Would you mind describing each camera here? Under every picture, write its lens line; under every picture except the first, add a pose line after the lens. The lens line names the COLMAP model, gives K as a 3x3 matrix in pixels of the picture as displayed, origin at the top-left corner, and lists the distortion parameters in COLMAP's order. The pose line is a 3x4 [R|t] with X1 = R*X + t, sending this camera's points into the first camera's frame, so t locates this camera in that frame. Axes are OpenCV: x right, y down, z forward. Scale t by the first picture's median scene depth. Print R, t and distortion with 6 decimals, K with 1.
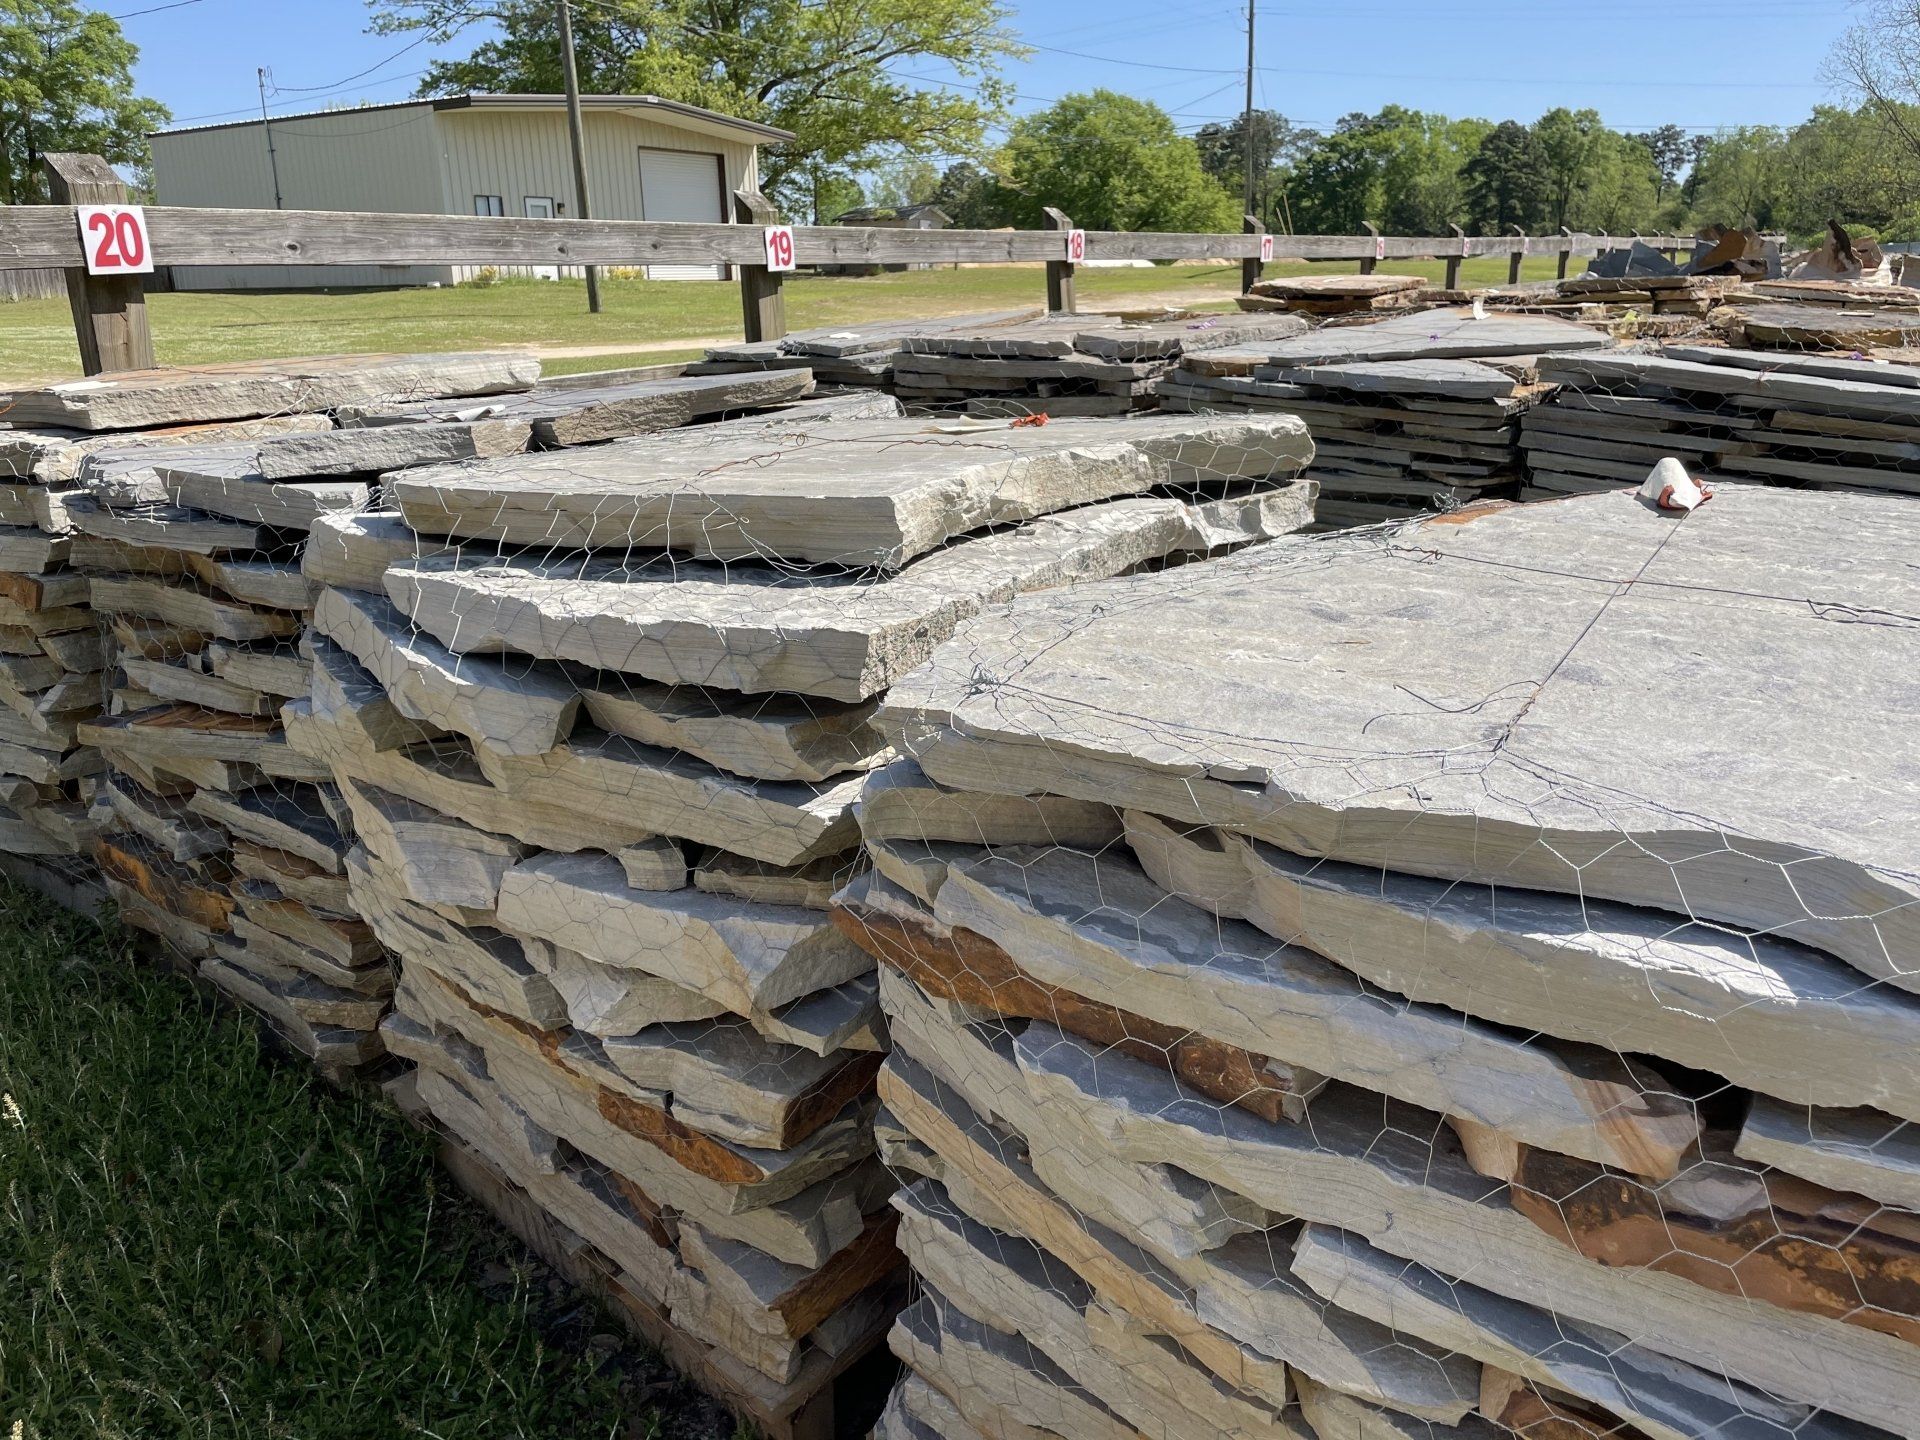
lens RADIAL K [[1427.4, 0, 960.0], [0, 1427.4, 720.0], [0, 0, 1]] dist [0.085154, -0.112535]
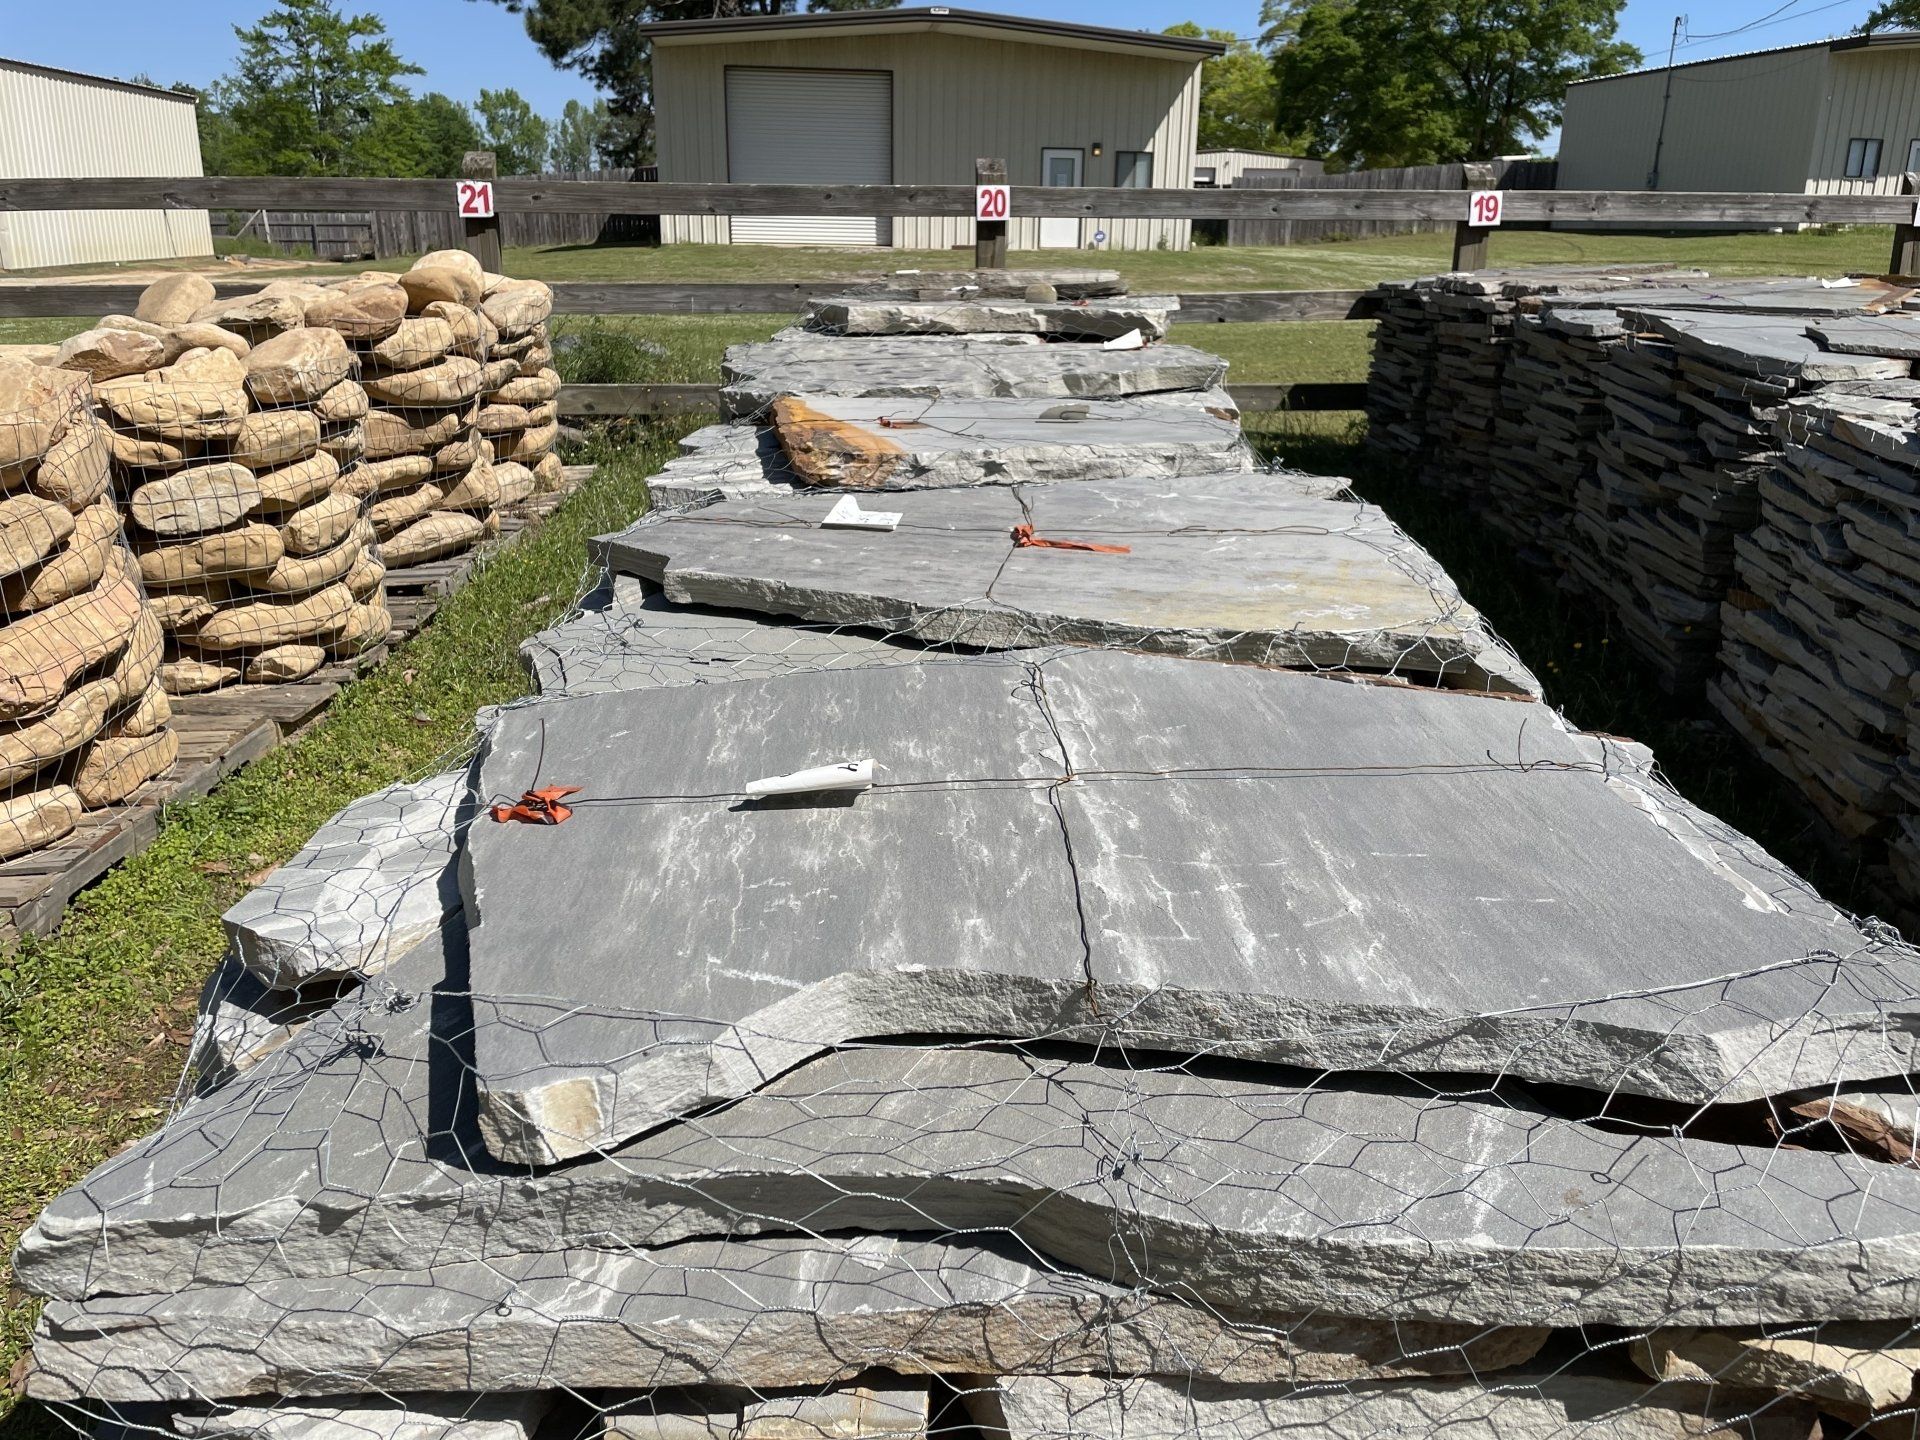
lens RADIAL K [[1427.4, 0, 960.0], [0, 1427.4, 720.0], [0, 0, 1]] dist [0.085154, -0.112535]
pose [[0.622579, 0.281405, -0.730210, 0.095983], [-0.254004, 0.955254, 0.151566, 0.005730], [0.740187, 0.091114, 0.666199, -0.027504]]
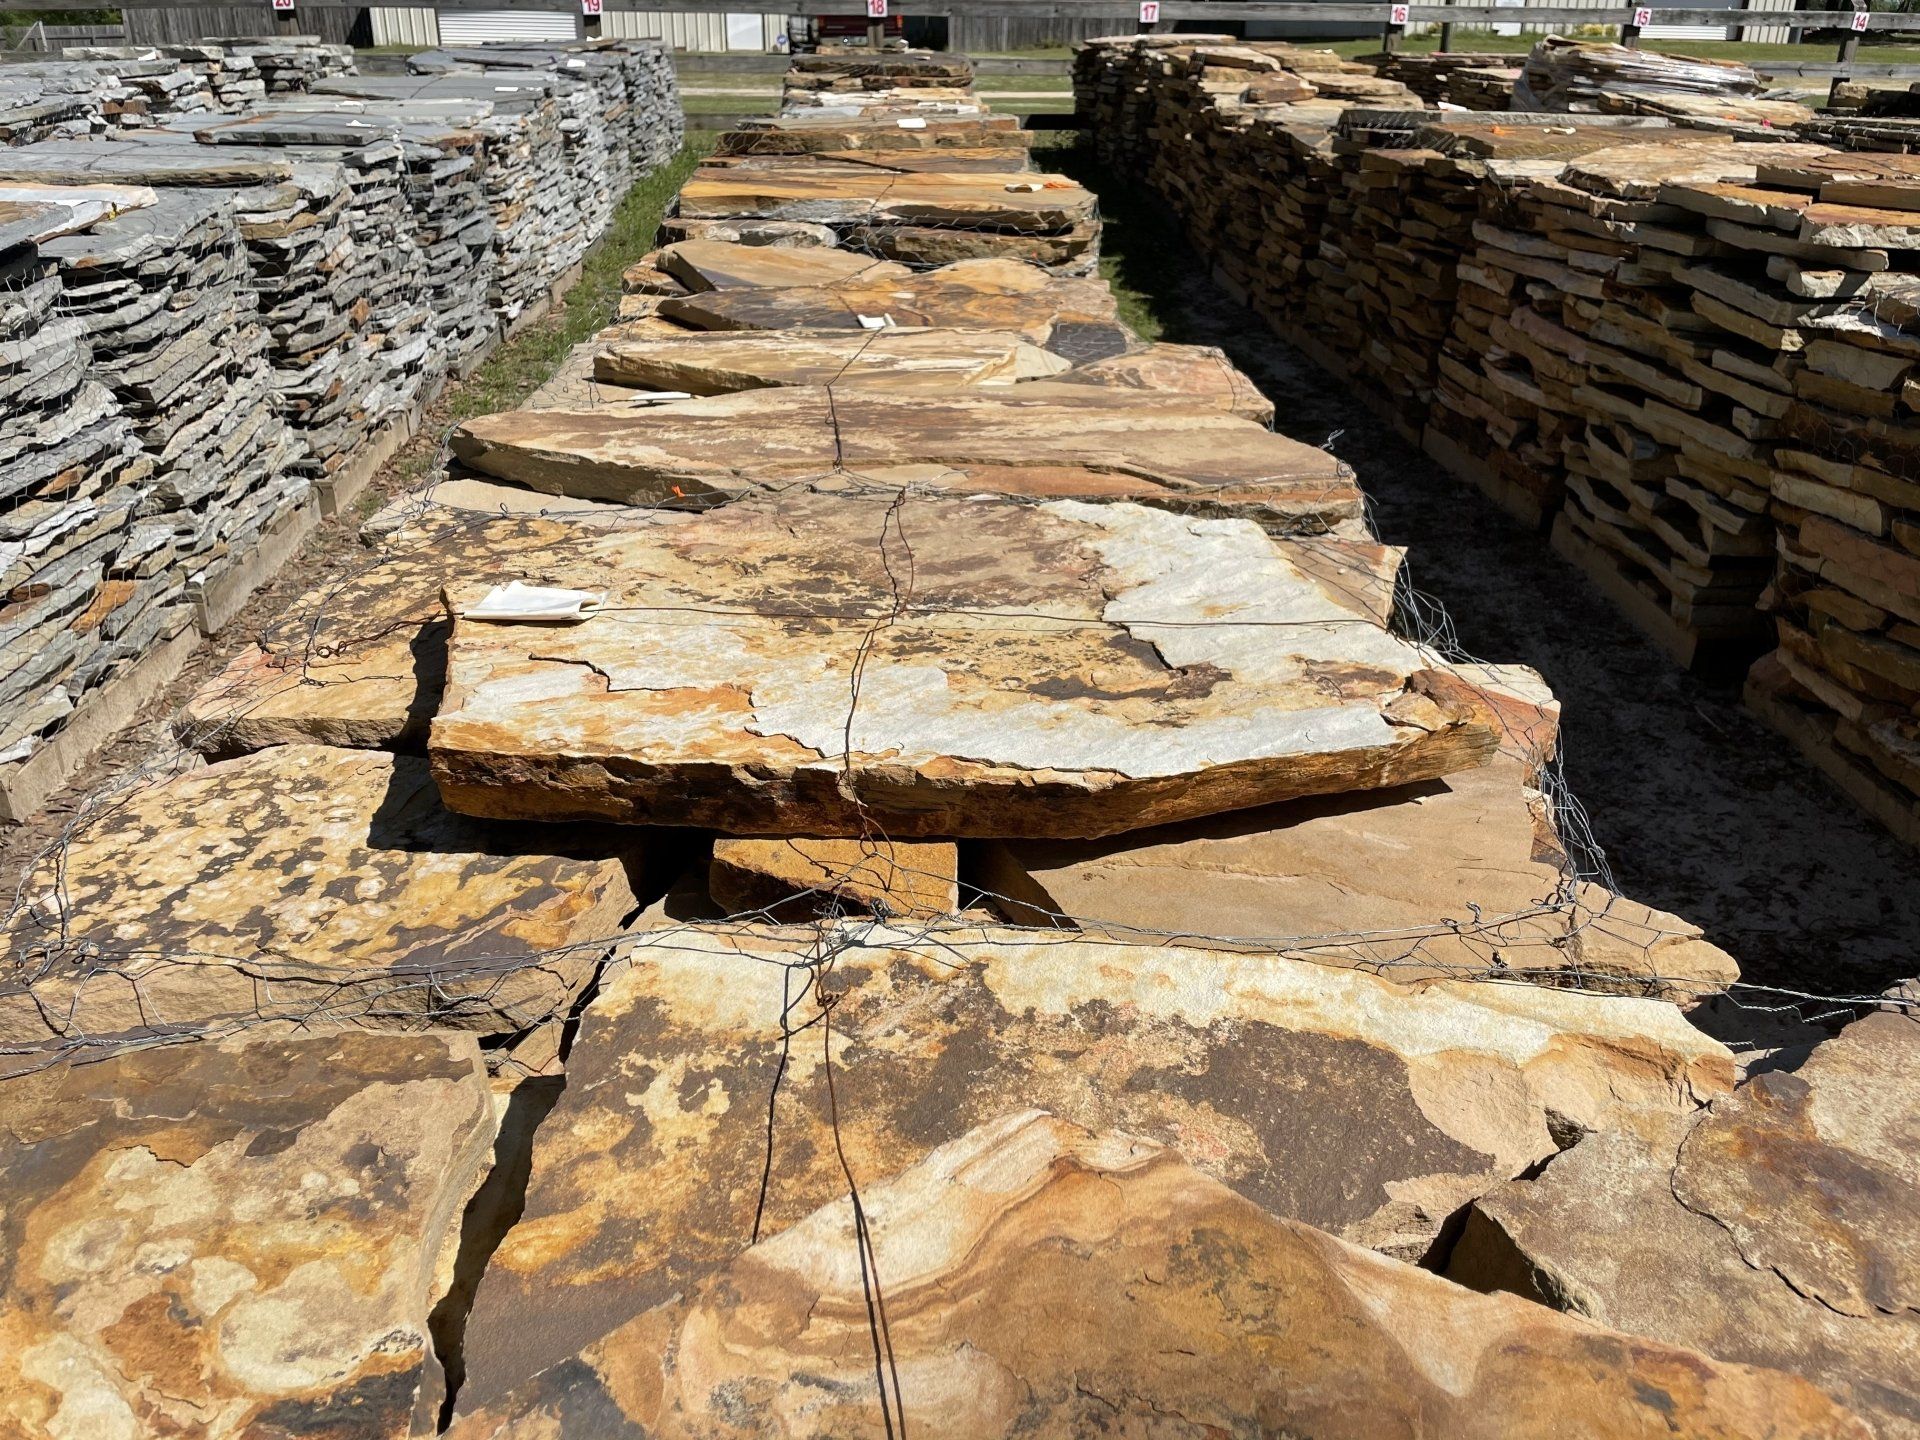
lens RADIAL K [[1451.8, 0, 962.3], [0, 1451.8, 698.4], [0, 0, 1]] dist [0.093387, -0.129308]
pose [[0.678684, 0.326675, -0.657778, 0.307941], [-0.240292, 0.945105, 0.221442, 0.007046], [0.694009, 0.007770, 0.719925, -0.035182]]
